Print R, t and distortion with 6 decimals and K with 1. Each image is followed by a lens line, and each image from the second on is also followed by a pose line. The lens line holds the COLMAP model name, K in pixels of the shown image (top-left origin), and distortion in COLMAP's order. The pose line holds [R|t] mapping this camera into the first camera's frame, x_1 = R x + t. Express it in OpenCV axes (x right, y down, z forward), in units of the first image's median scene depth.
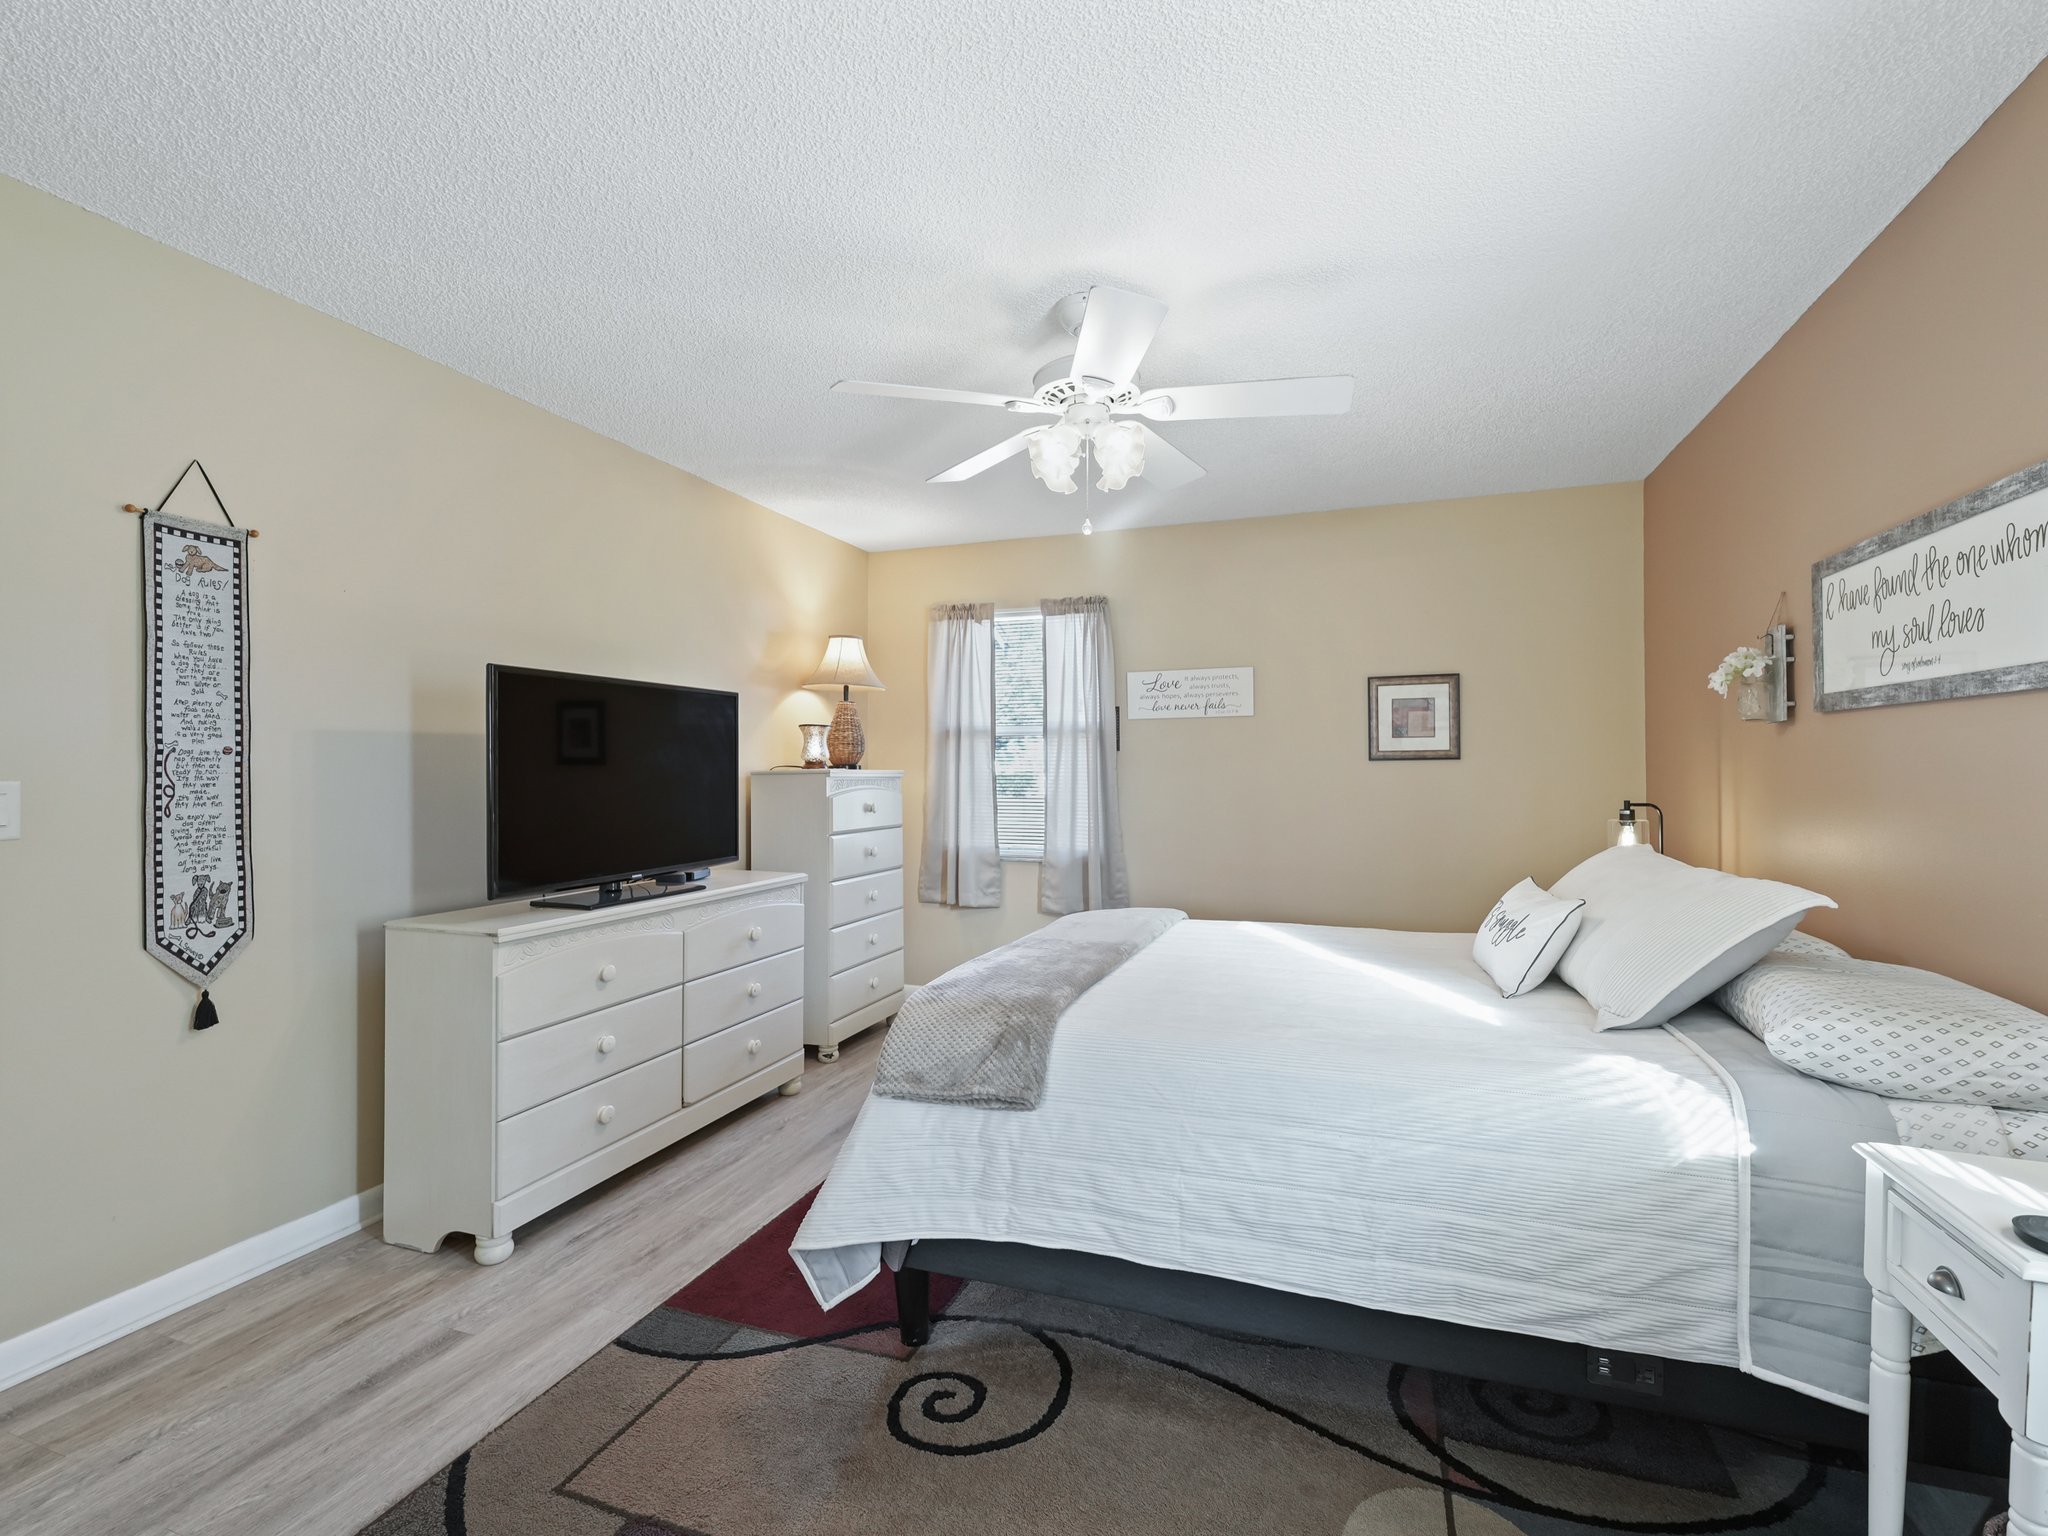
lens RADIAL K [[940.0, 0, 1033.0], [0, 940.0, 766.0], [0, 0, 1]] dist [0.006375, -0.002533]
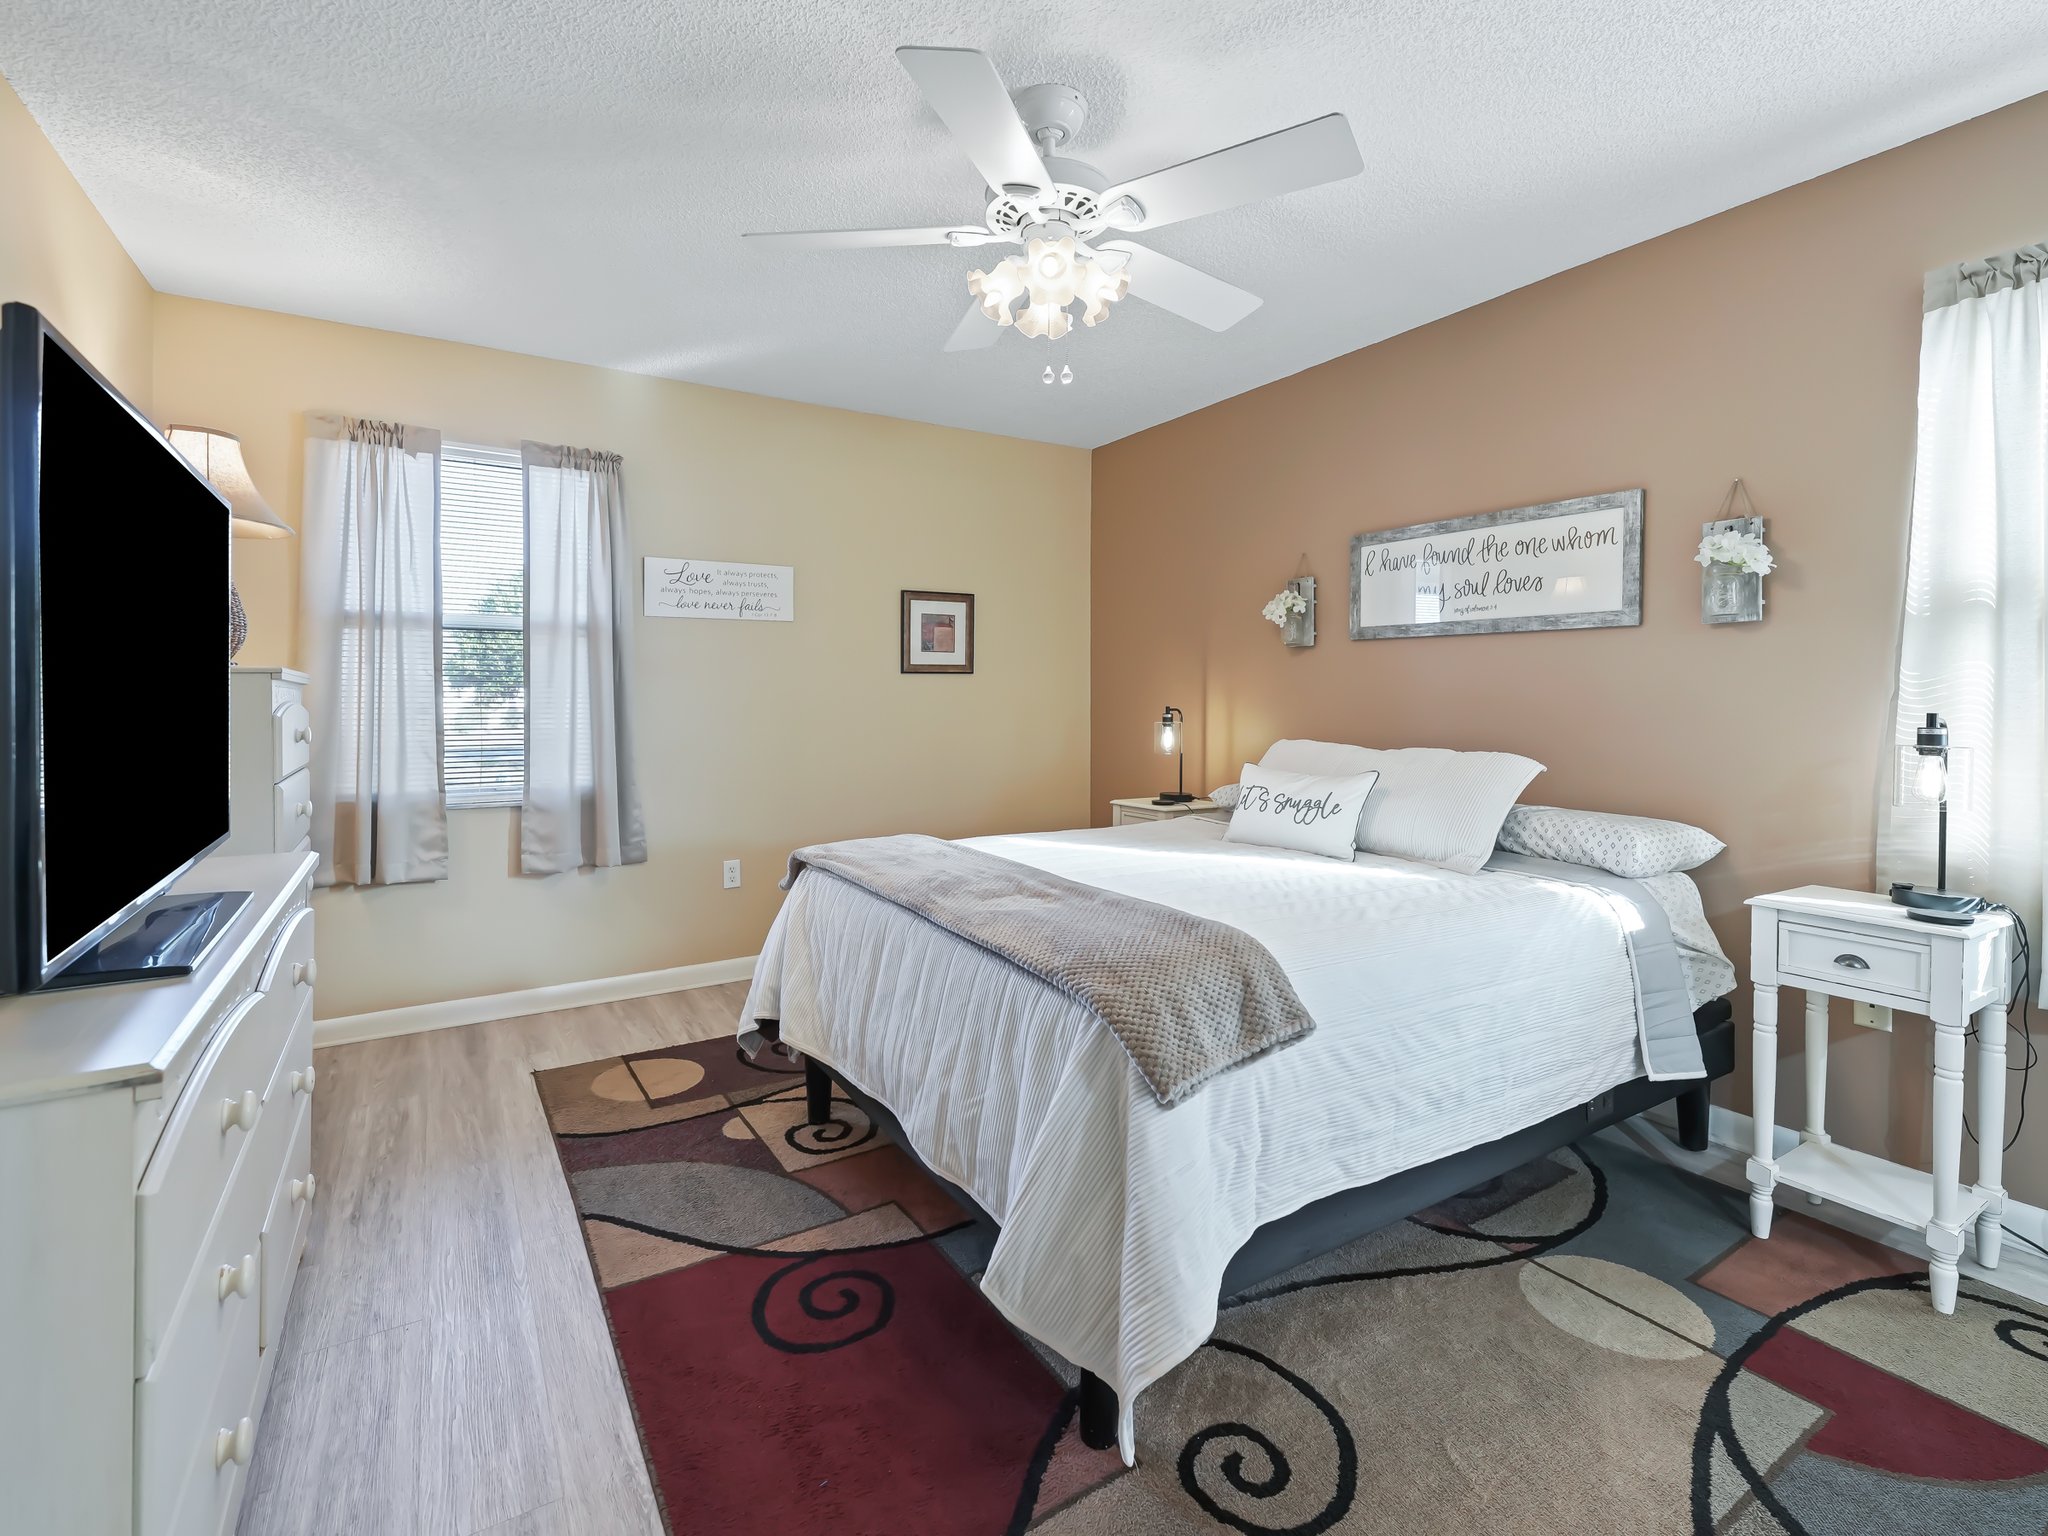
lens RADIAL K [[940.0, 0, 998.8], [0, 940.0, 704.2], [0, 0, 1]] dist [0.006375, -0.002533]
pose [[0.636929, -0.002322, 0.770919, -0.354691], [-0.005676, 0.999954, 0.007702, 0.018951], [-0.770901, -0.009281, 0.636887, 0.290383]]
